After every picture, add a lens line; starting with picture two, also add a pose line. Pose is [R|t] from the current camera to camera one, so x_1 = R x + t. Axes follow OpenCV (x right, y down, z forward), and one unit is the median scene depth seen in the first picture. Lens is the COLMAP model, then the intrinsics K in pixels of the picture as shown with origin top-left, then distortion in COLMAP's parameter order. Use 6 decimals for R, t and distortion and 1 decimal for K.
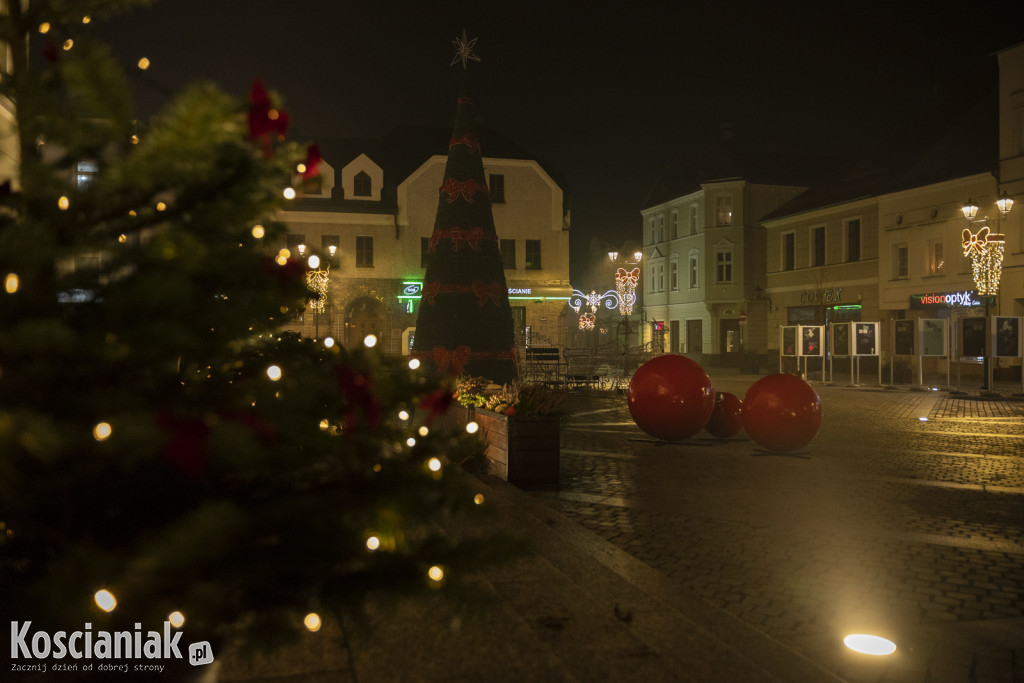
lens RADIAL K [[823.3, 0, 512.0], [0, 823.3, 341.5], [0, 0, 1]] dist [-0.000578, 0.002628]
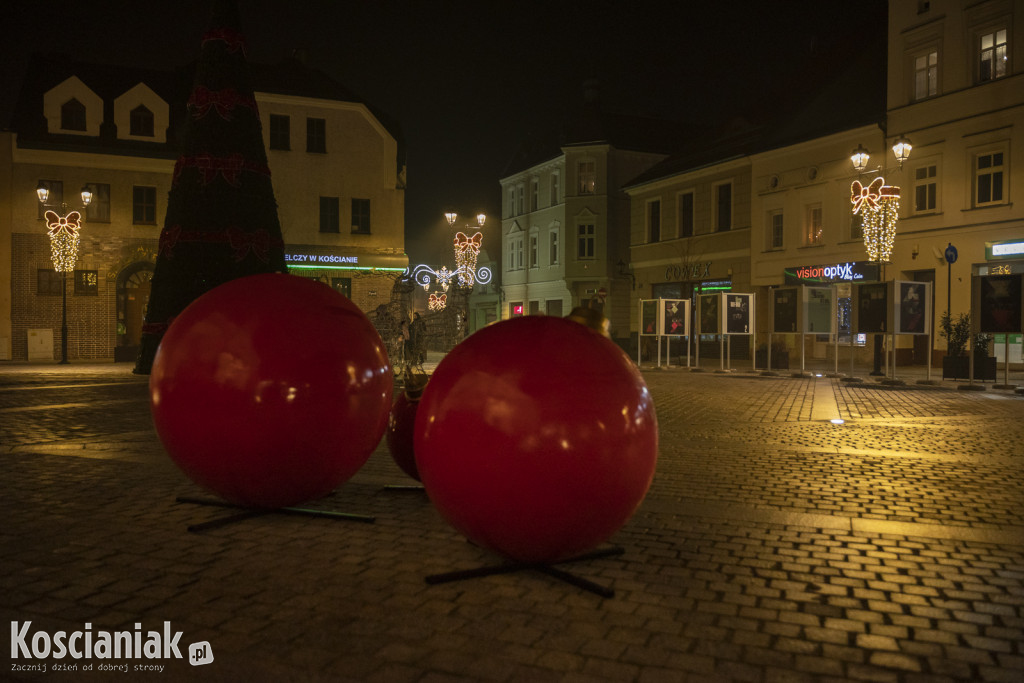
lens RADIAL K [[823.3, 0, 512.0], [0, 823.3, 341.5], [0, 0, 1]] dist [-0.000578, 0.002628]
pose [[0.989344, 0.005836, 0.145479, 0.063087], [-0.007934, 0.999873, 0.013844, 0.010324], [-0.145380, -0.014851, 0.989264, 0.158888]]
